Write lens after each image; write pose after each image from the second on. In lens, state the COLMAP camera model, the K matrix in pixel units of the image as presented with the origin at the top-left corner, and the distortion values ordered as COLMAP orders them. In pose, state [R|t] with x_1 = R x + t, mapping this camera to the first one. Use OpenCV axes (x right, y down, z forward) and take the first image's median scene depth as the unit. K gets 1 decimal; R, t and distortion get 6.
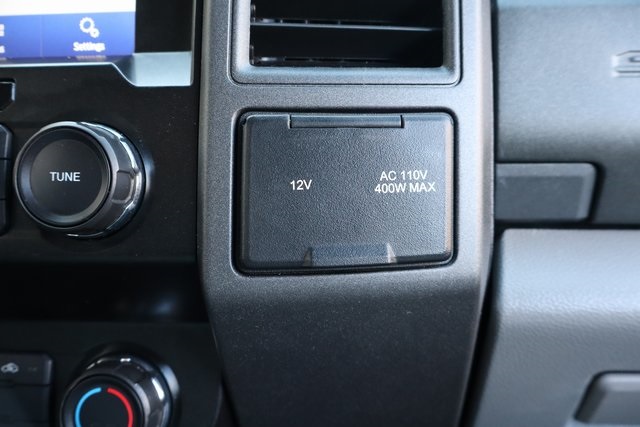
lens RADIAL K [[536.4, 0, 320.0], [0, 536.4, 213.5], [0, 0, 1]] dist [-0.007357, -0.011582]
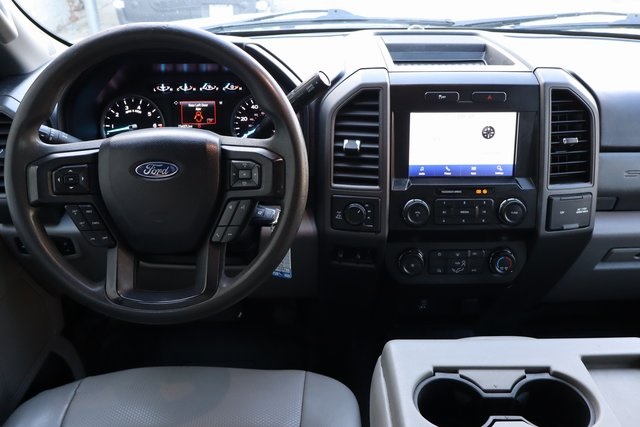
lens RADIAL K [[582.3, 0, 320.0], [0, 582.3, 213.5], [0, 0, 1]] dist [0.007246, 0.006596]
pose [[0.991053, -0.038987, 0.127647, -2.408748], [0.011861, 0.978328, 0.206722, -0.971242], [-0.132940, -0.203359, 0.970037, -3.170502]]
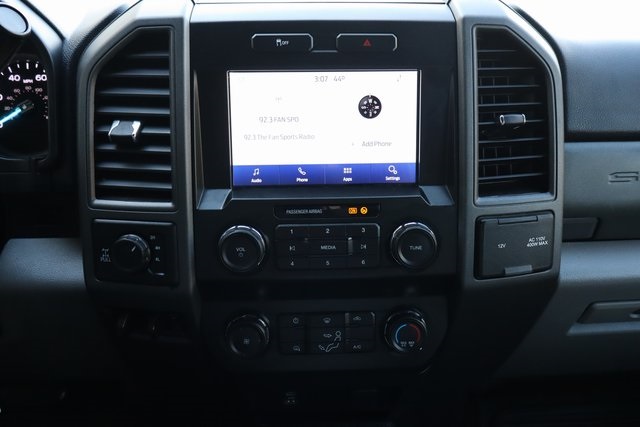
lens RADIAL K [[600.9, 0, 320.0], [0, 600.9, 213.5], [0, 0, 1]] dist [-0.003477, -0.006164]
pose [[0.988468, -0.044313, 0.144799, -1.164661], [0.019474, 0.985484, 0.168649, -0.630999], [-0.150170, -0.163884, 0.974983, -1.499475]]
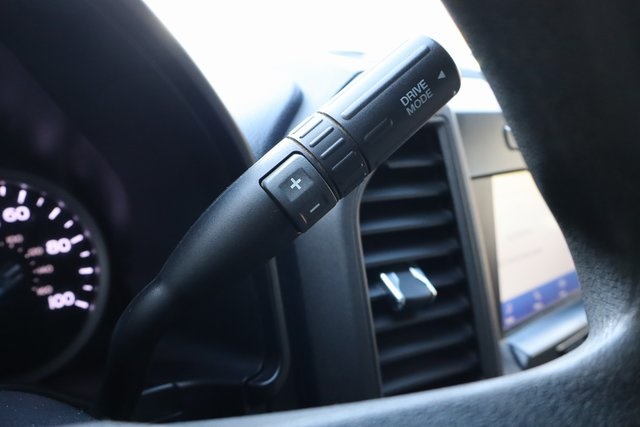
lens RADIAL K [[582.3, 0, 320.0], [0, 582.3, 213.5], [0, 0, 1]] dist [0.007246, 0.006596]
pose [[0.633707, -0.121428, 0.763984, -2.818487], [0.094550, 0.992357, 0.079299, -0.883803], [-0.767773, 0.021982, 0.640344, 0.386702]]
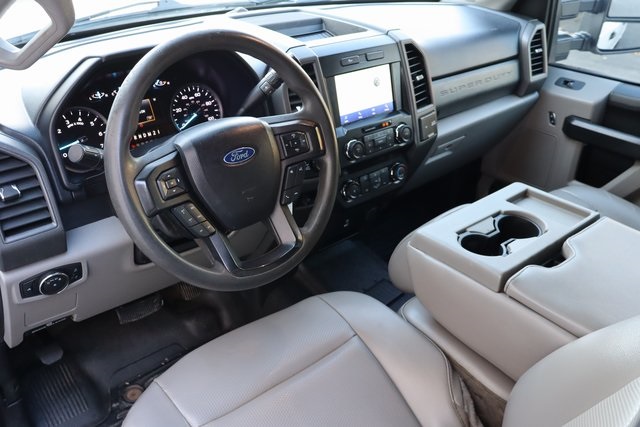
lens RADIAL K [[582.3, 0, 320.0], [0, 582.3, 213.5], [0, 0, 1]] dist [0.007246, 0.006596]
pose [[0.678587, -0.323703, 0.659346, -5.420982], [0.149554, 0.939741, 0.307443, -1.310945], [-0.719134, -0.110019, 0.686106, -2.836648]]
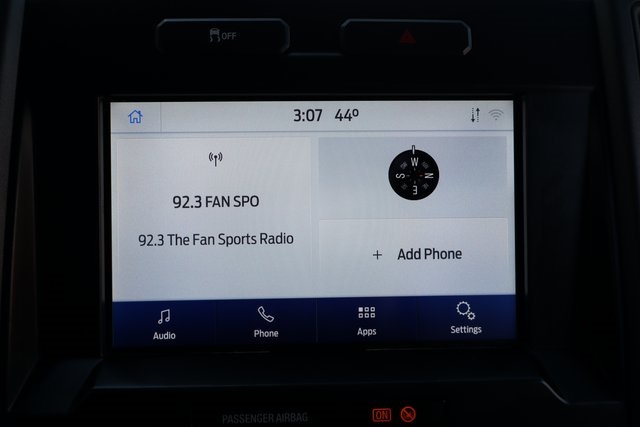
lens RADIAL K [[536.4, 0, 320.0], [0, 536.4, 213.5], [0, 0, 1]] dist [-0.007357, -0.011582]
pose [[0.990422, -0.020142, 0.136598, -0.889253], [0.020206, 0.999795, 0.000914, -0.570366], [-0.136588, 0.001855, 0.990626, 0.035305]]
